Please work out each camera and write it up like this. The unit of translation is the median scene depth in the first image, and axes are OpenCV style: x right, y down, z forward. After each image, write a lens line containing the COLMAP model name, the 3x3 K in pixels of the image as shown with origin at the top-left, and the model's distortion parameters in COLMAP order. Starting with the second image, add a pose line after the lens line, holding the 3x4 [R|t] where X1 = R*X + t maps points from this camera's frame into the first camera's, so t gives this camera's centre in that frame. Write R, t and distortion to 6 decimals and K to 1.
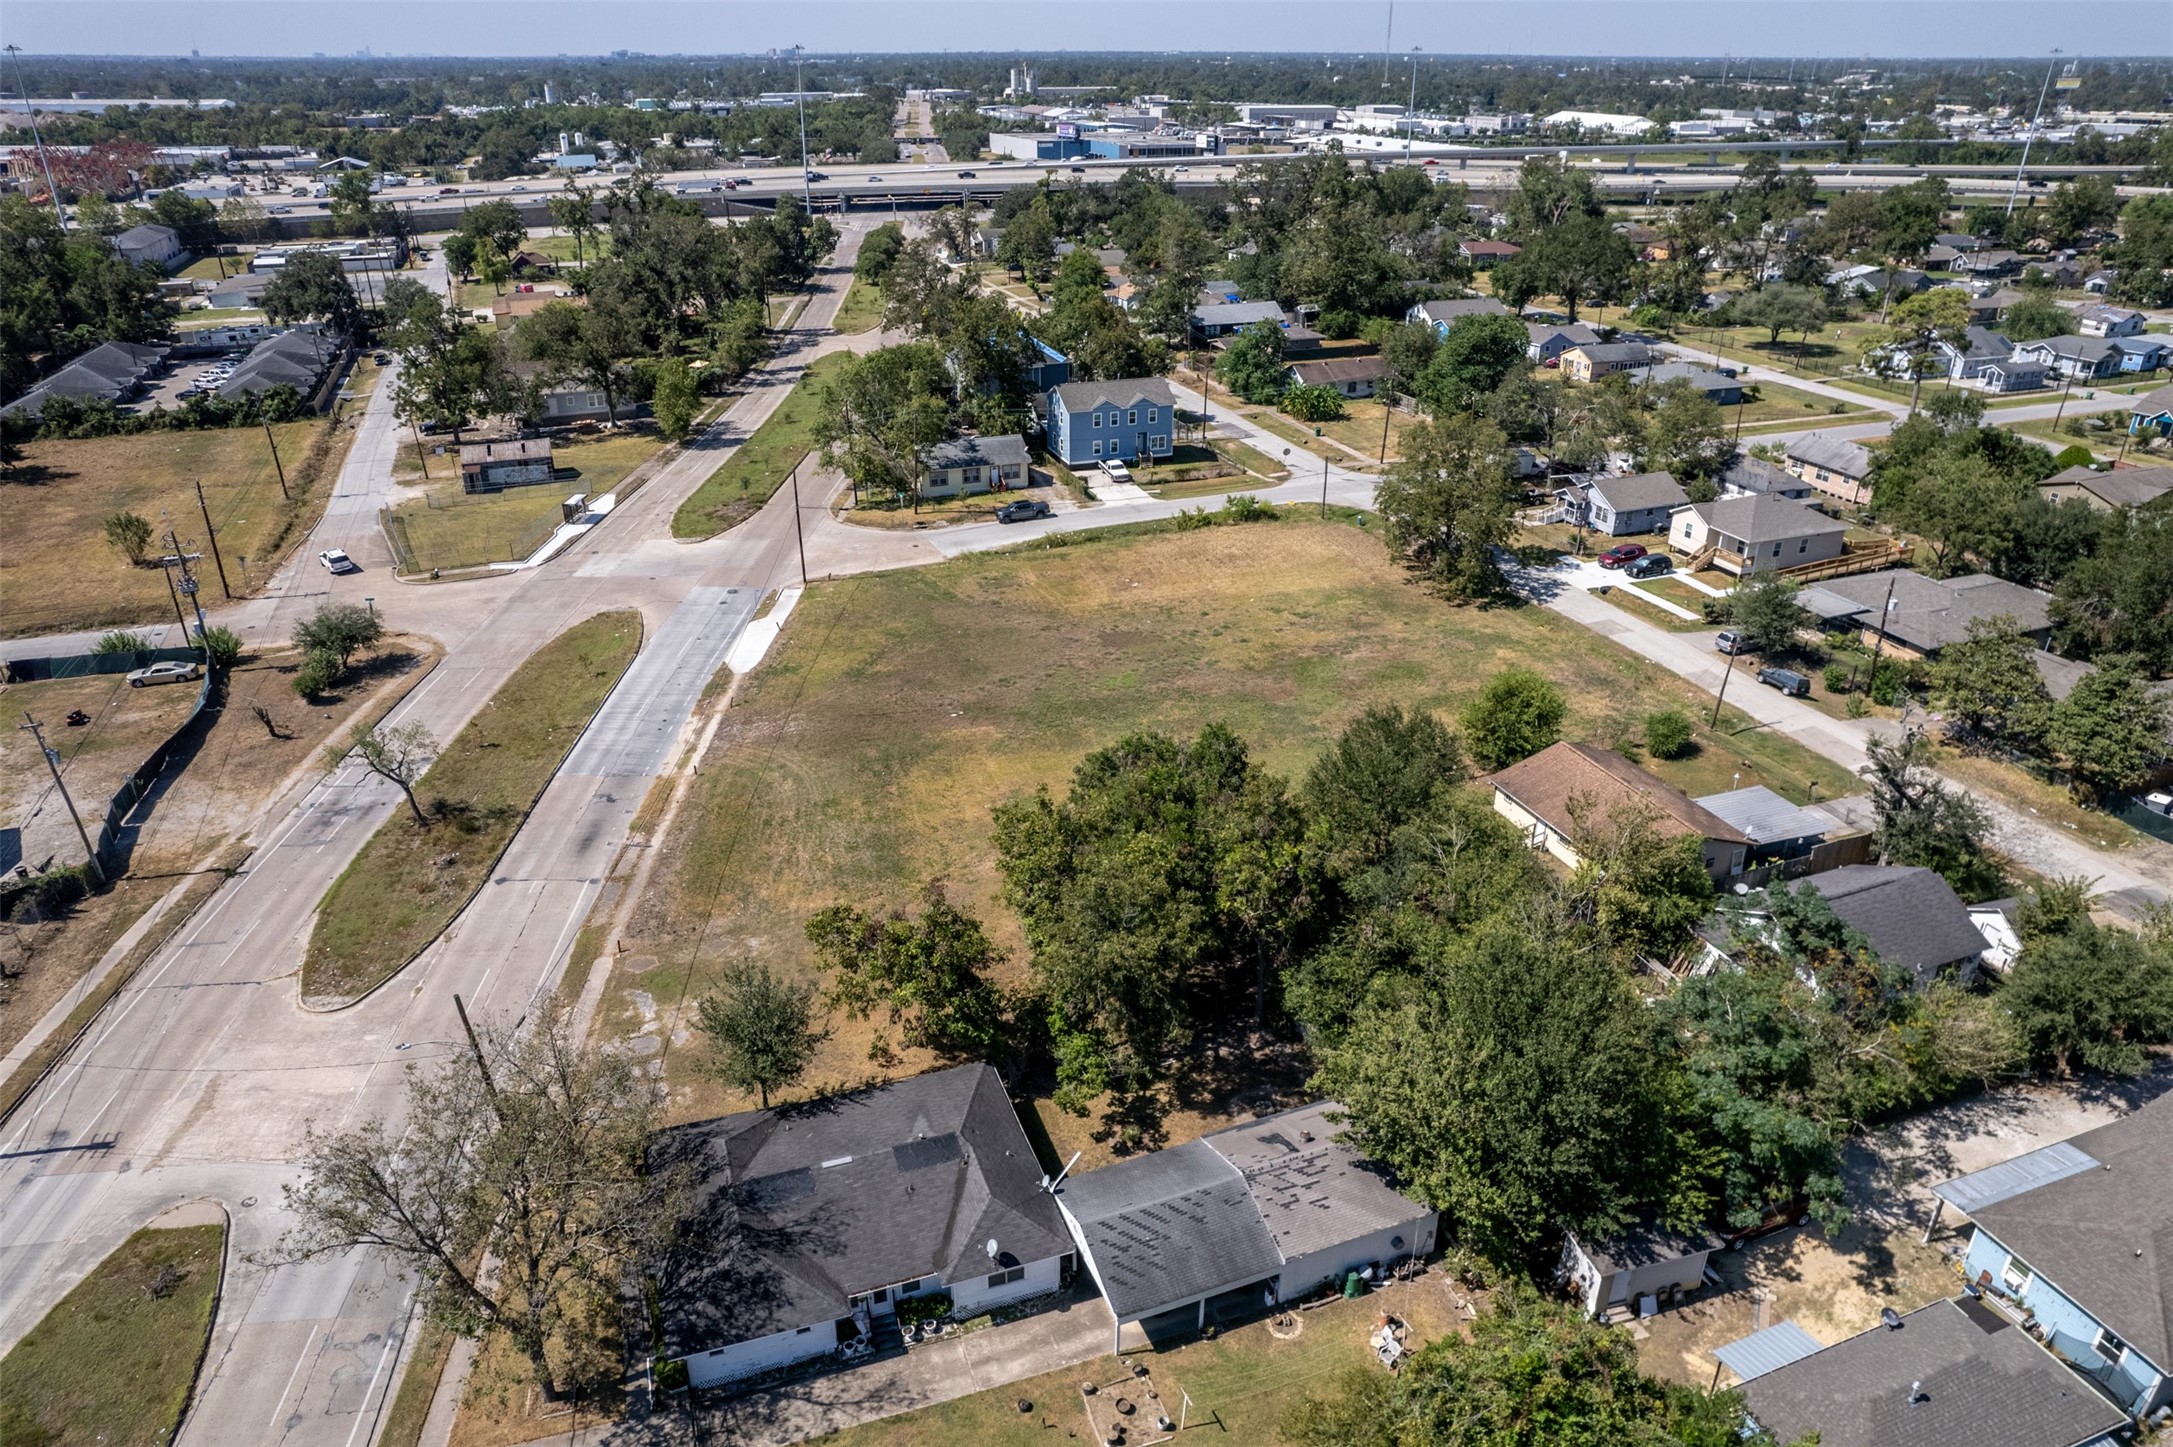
lens RADIAL K [[1429.5, 0, 1076.8], [0, 1429.5, 710.8], [0, 0, 1]] dist [-0.079788, 0.069660]
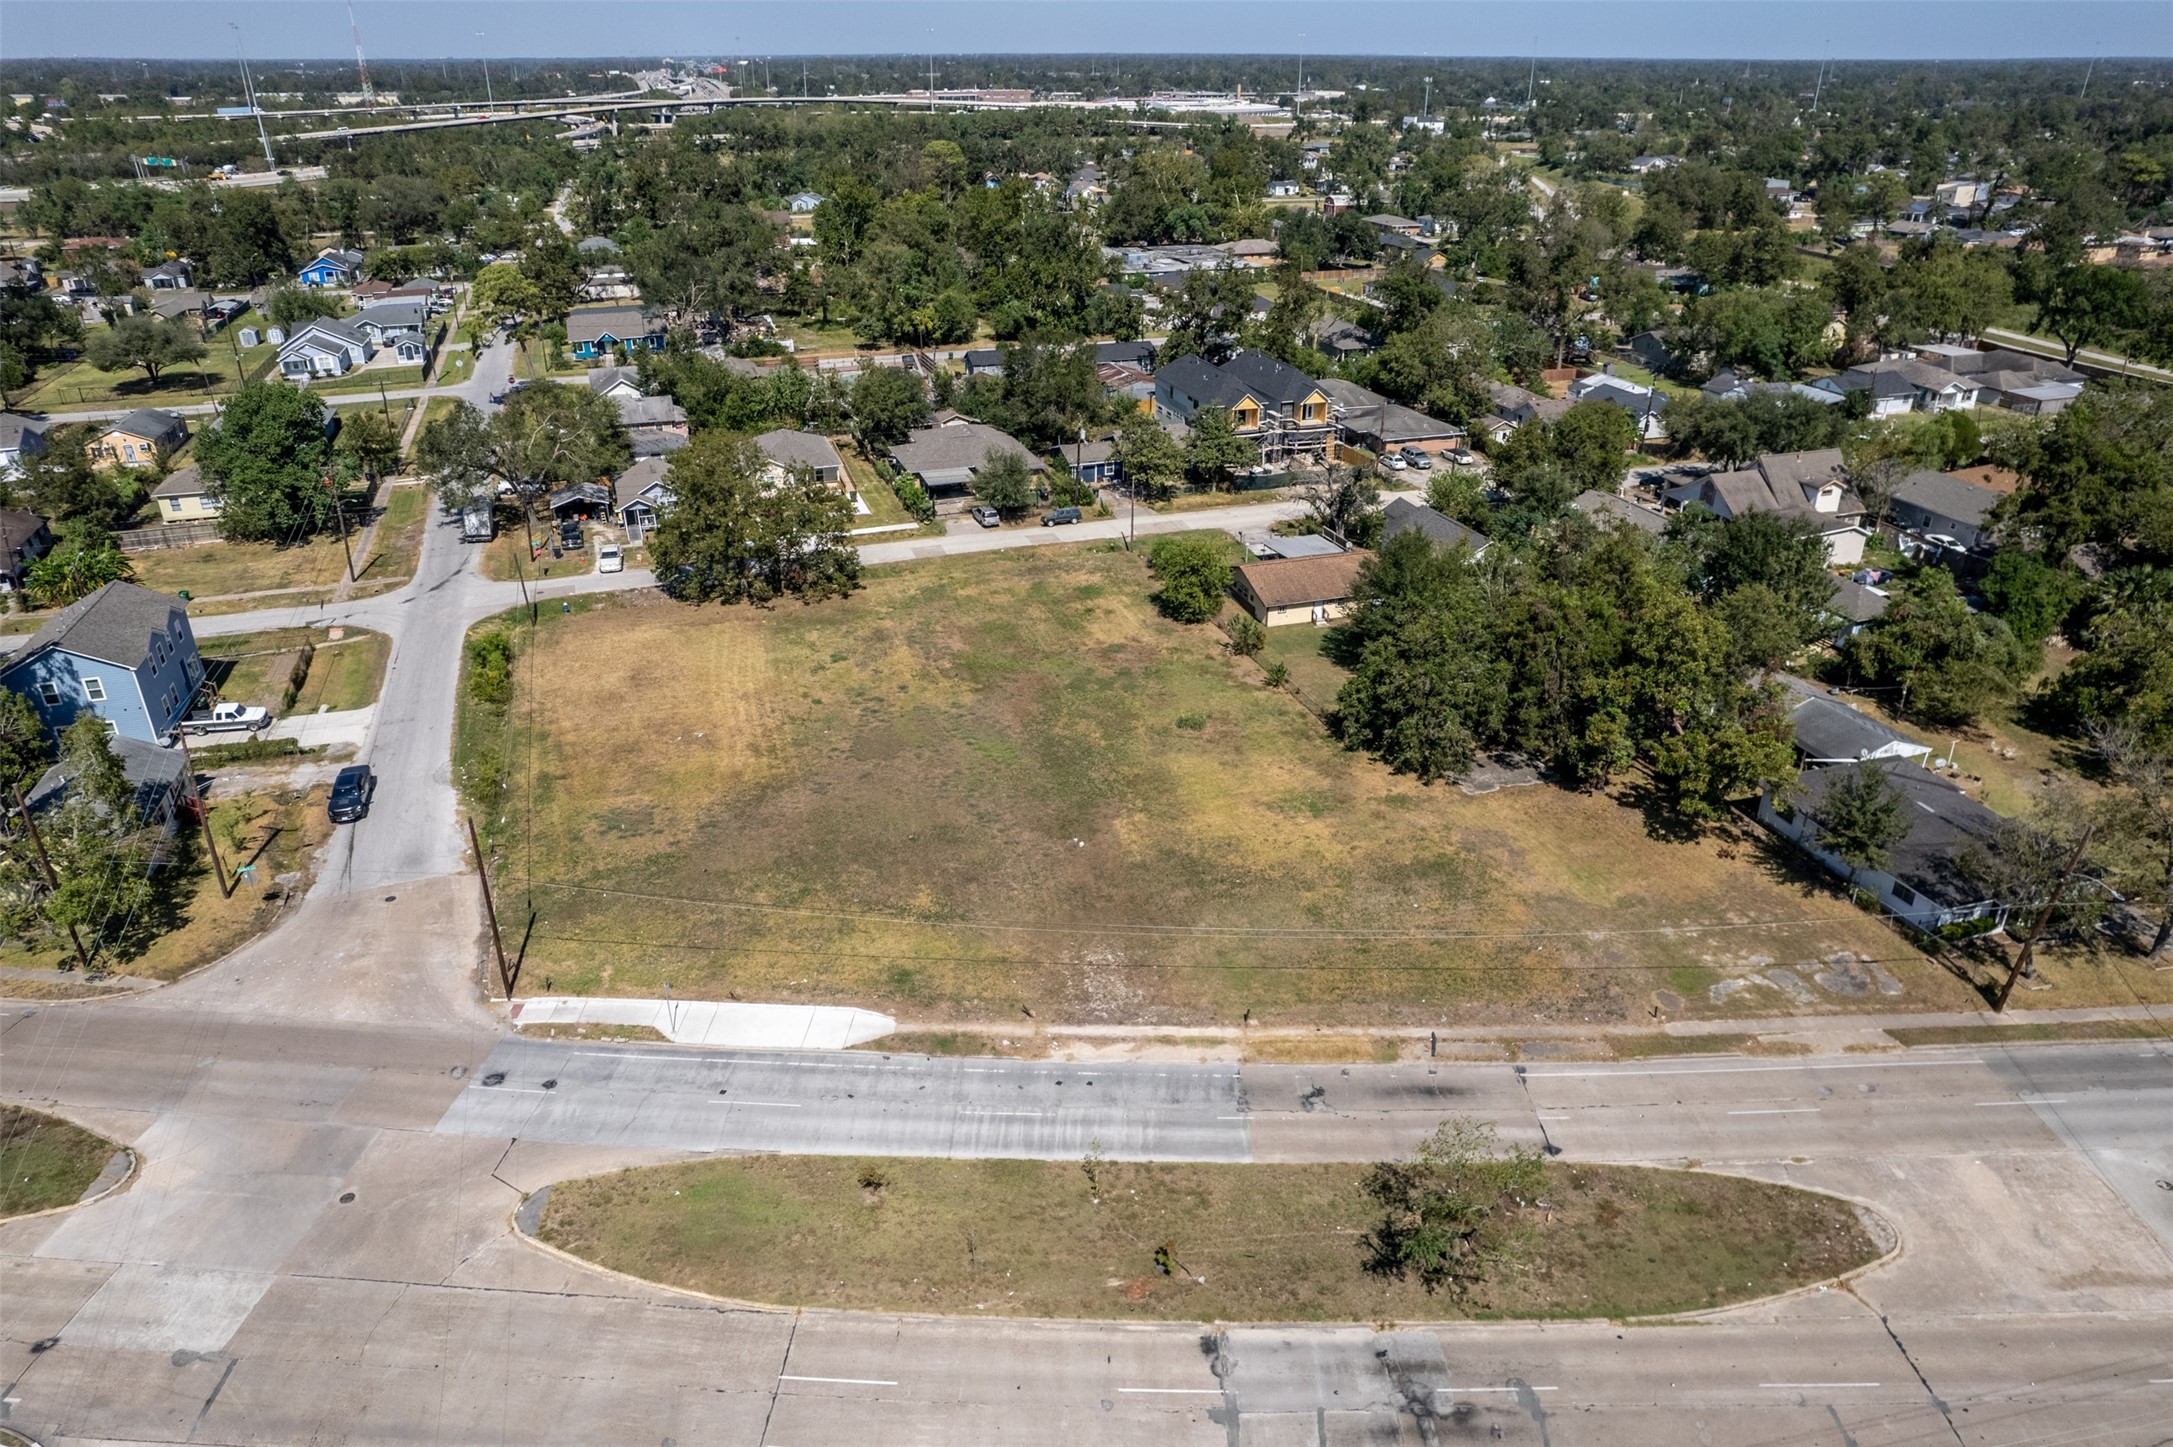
lens RADIAL K [[1405.2, 0, 1090.7], [0, 1405.2, 731.1], [0, 0, 1]] dist [-0.080302, 0.064496]
pose [[0.035379, -0.440139, 0.897232, -0.565907], [0.424013, 0.819592, 0.385333, -0.260589], [-0.904965, 0.366806, 0.215621, 0.566027]]
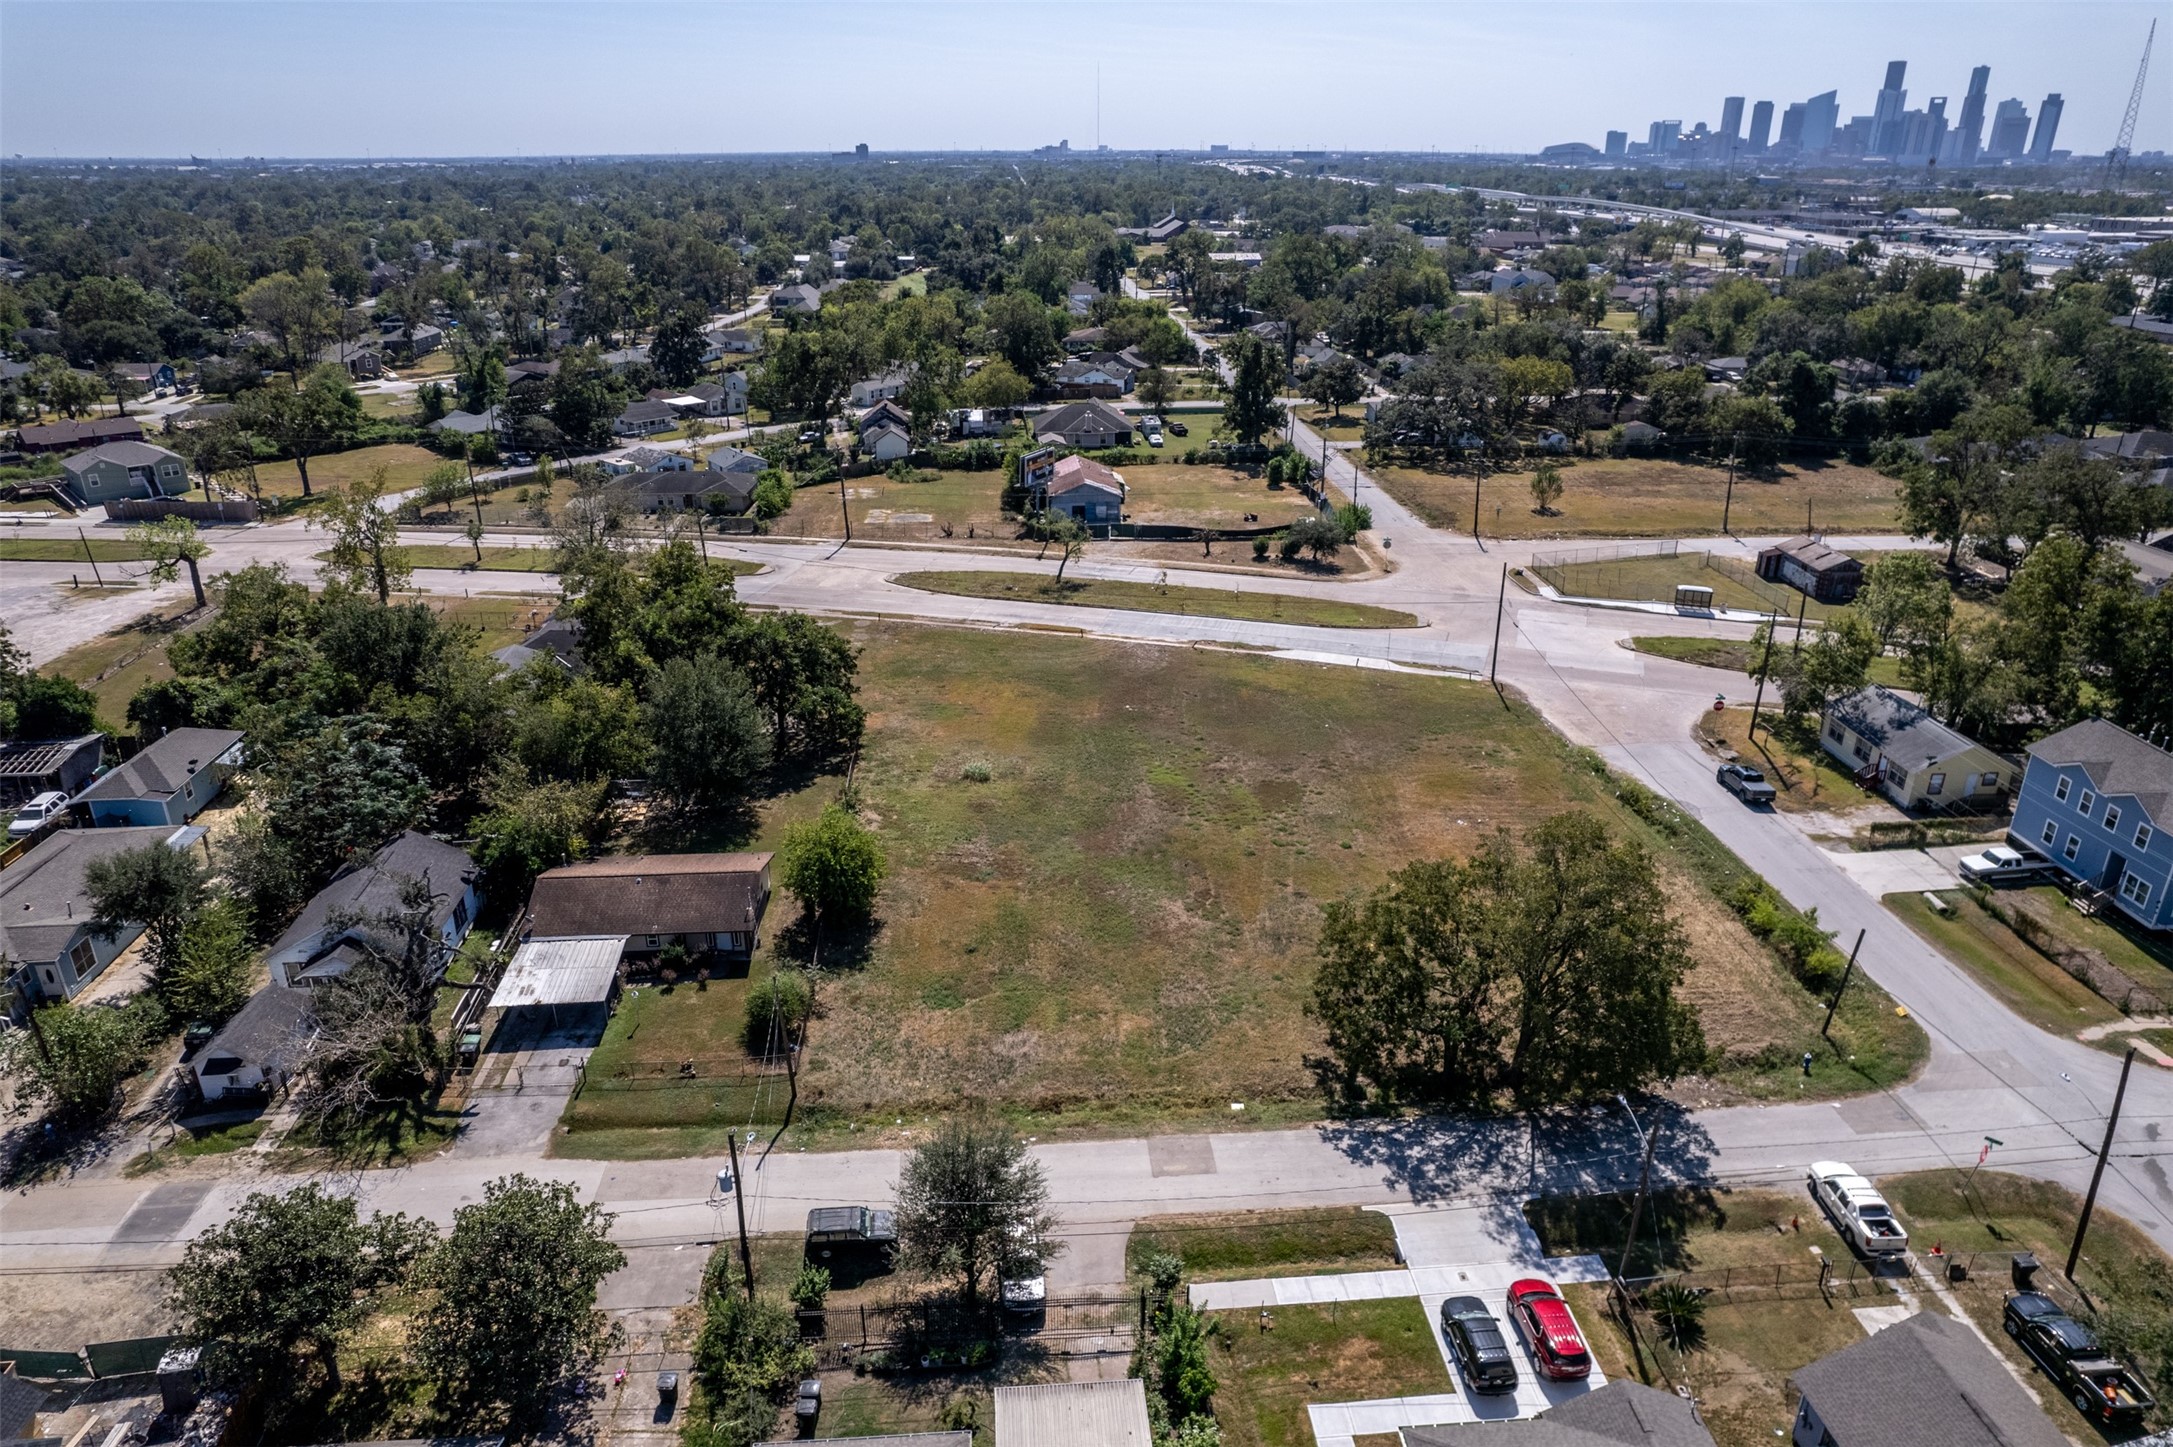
lens RADIAL K [[1411.4, 0, 1084.9], [0, 1411.4, 711.6], [0, 0, 1]] dist [-0.079442, 0.070859]
pose [[-0.284153, 0.359558, -0.888806, 0.660233], [-0.406603, 0.794338, 0.451333, -0.348544], [0.868292, 0.489639, -0.079516, 0.757750]]
